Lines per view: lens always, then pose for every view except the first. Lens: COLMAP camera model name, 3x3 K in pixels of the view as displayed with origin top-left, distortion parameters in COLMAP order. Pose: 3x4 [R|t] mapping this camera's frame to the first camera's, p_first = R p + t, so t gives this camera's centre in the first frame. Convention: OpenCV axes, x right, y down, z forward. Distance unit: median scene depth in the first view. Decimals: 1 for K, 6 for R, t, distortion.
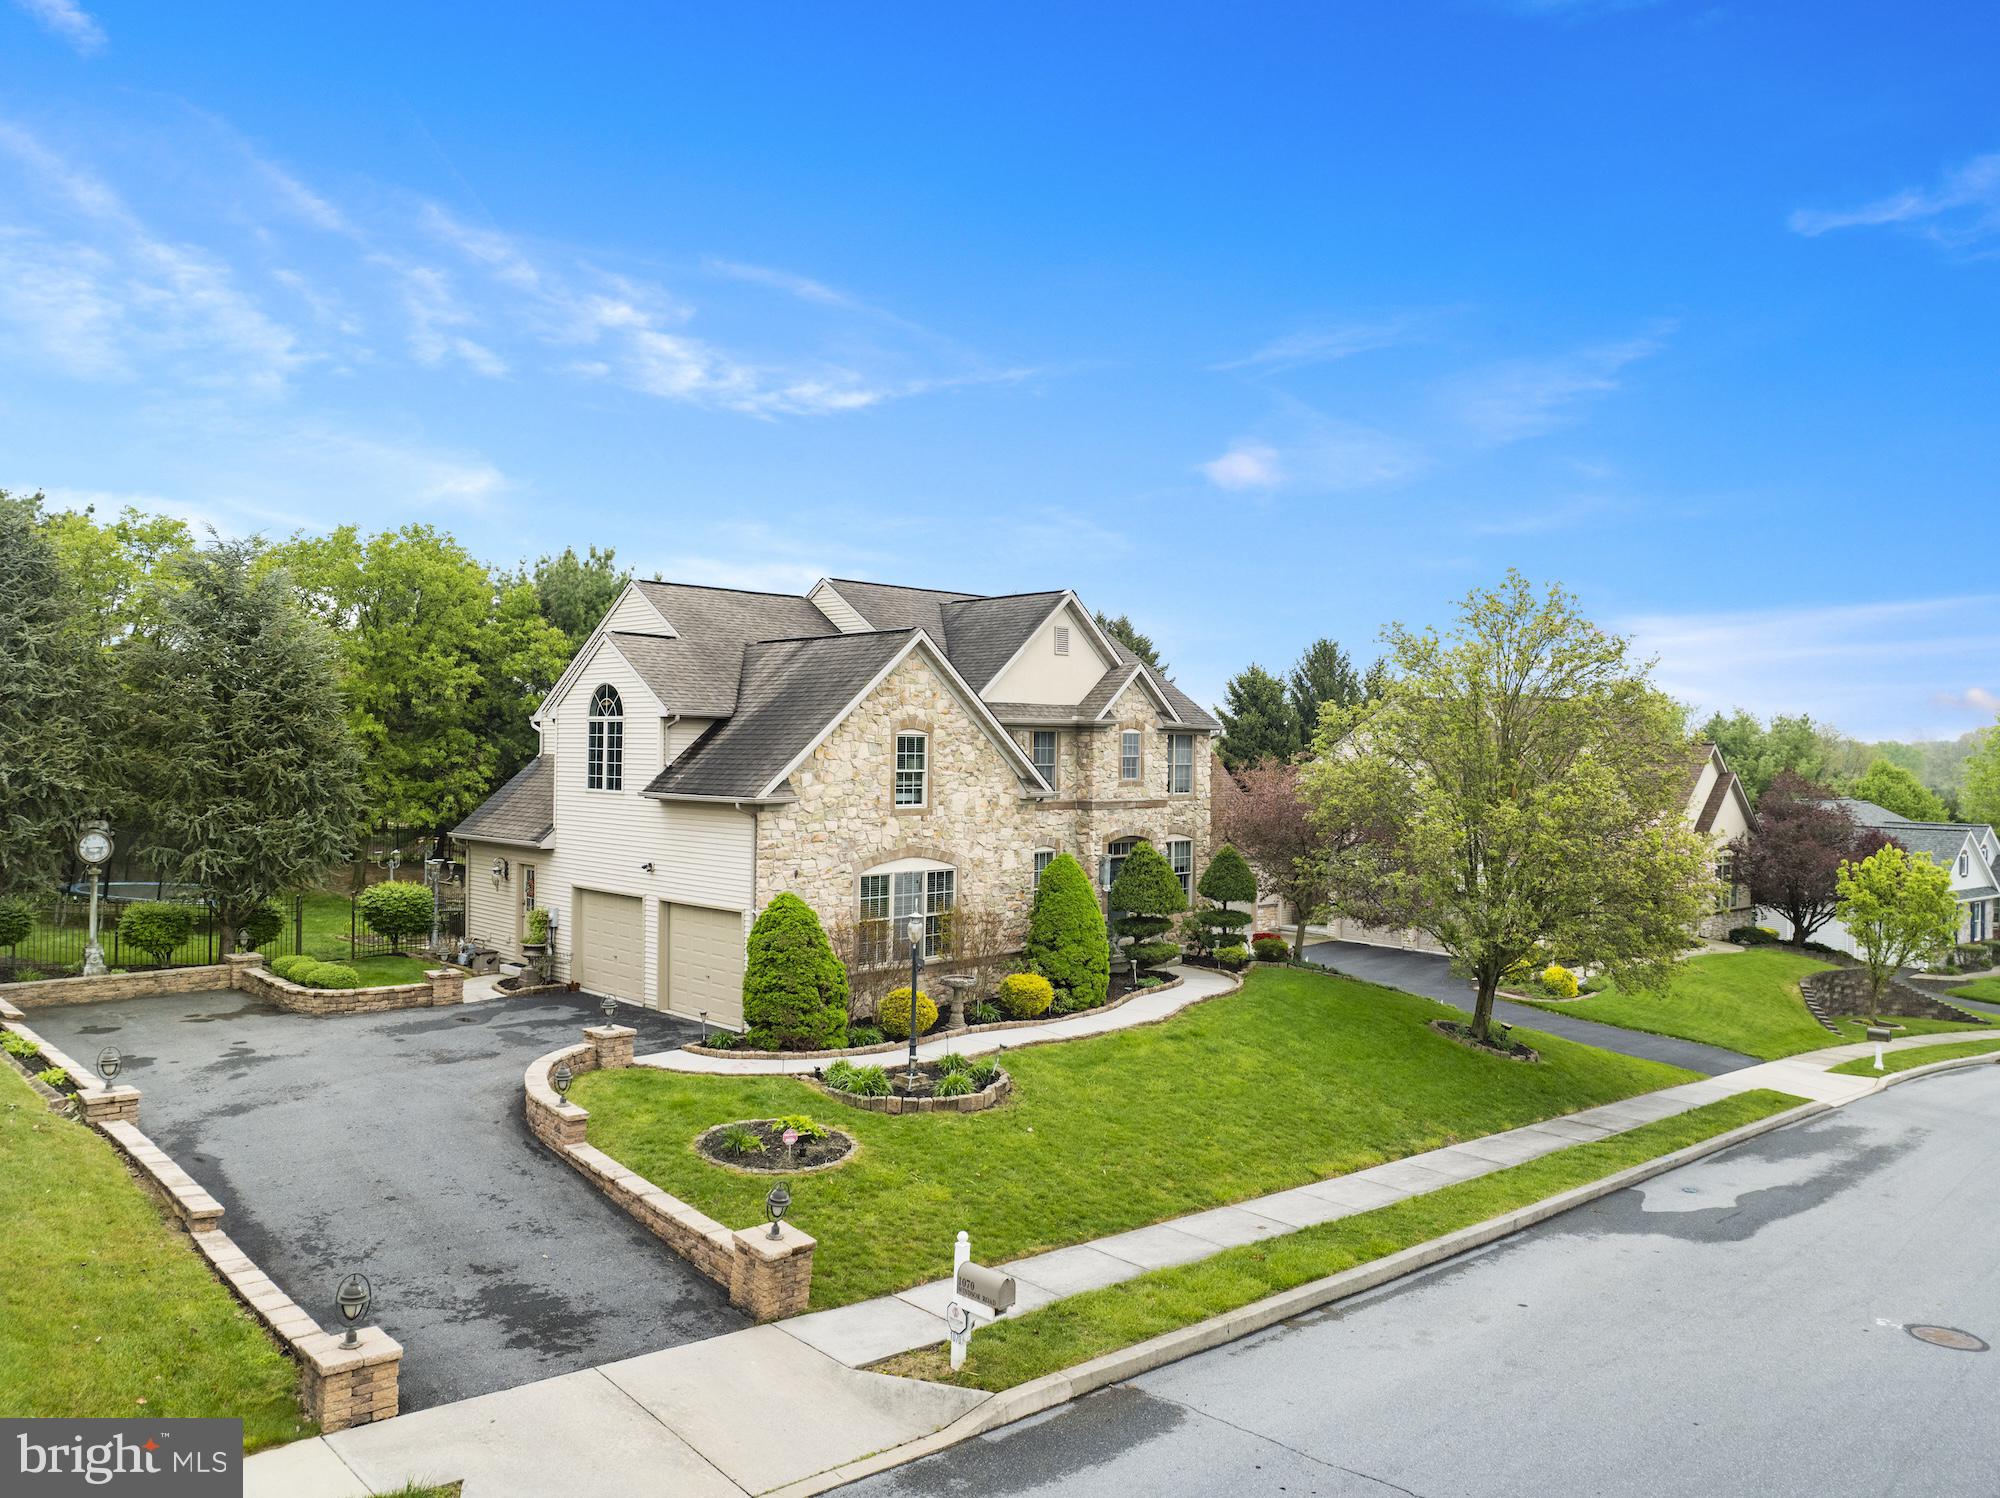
lens RADIAL K [[1414.7, 0, 1002.3], [0, 1414.7, 743.7], [0, 0, 1]] dist [-0.043082, 0.015289]
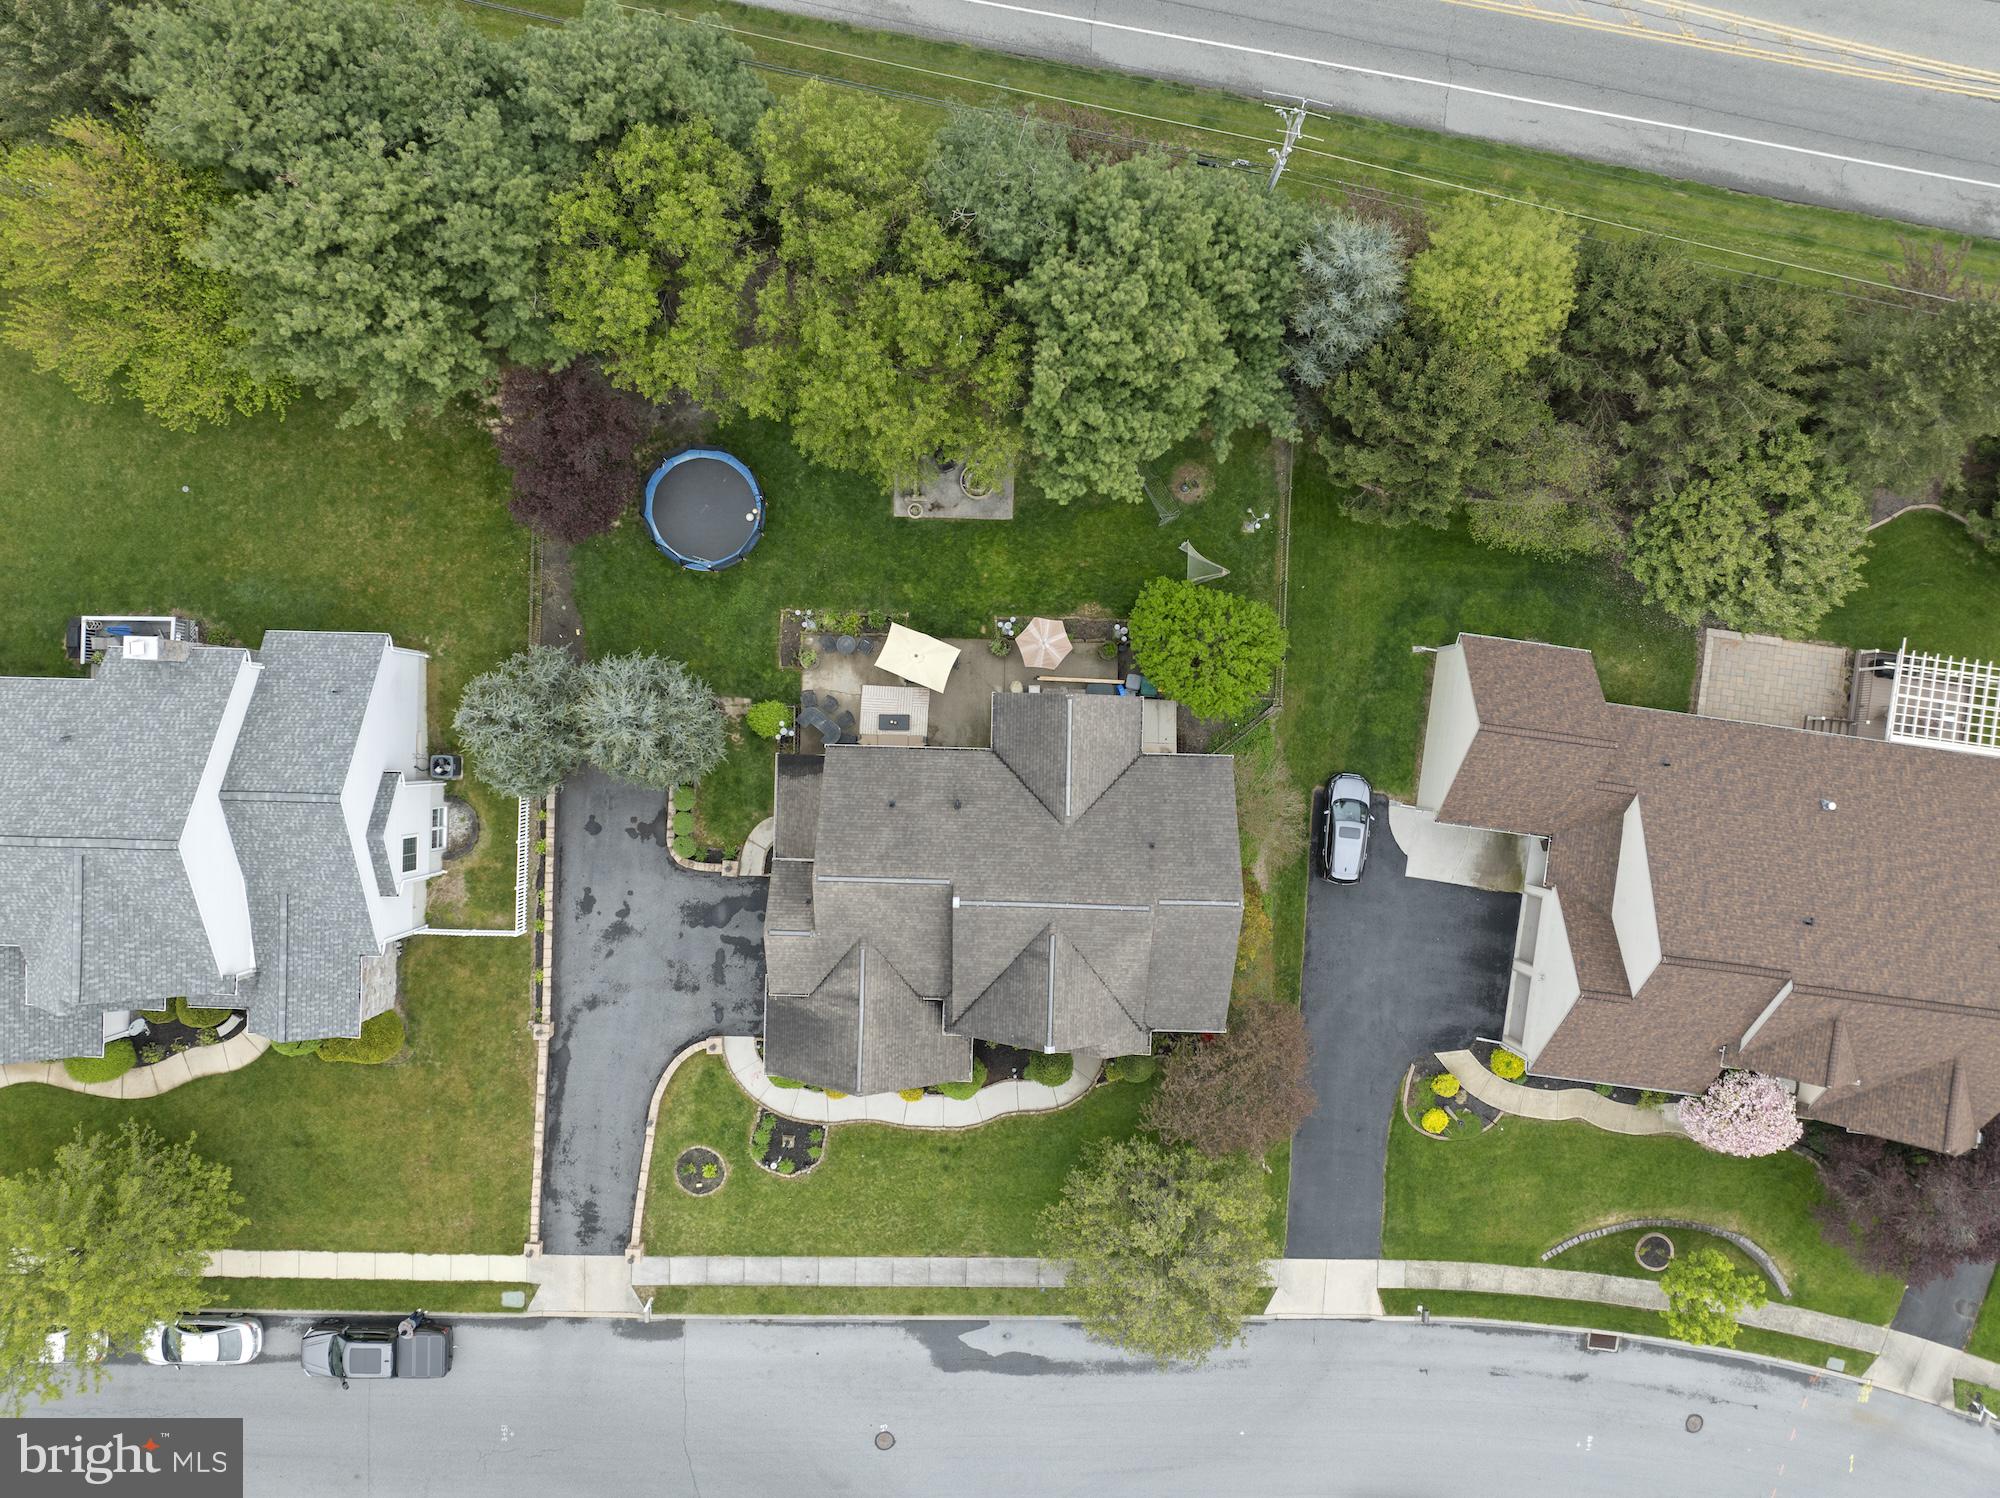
lens RADIAL K [[1414.7, 0, 1000.5], [0, 1414.7, 748.9], [0, 0, 1]] dist [-0.043082, 0.015289]
pose [[0.682012, 0.731309, -0.006765, -0.248078], [0.009907, 0.000010, 0.999951, -1.895075], [0.731274, -0.682046, -0.007238, 1.440914]]
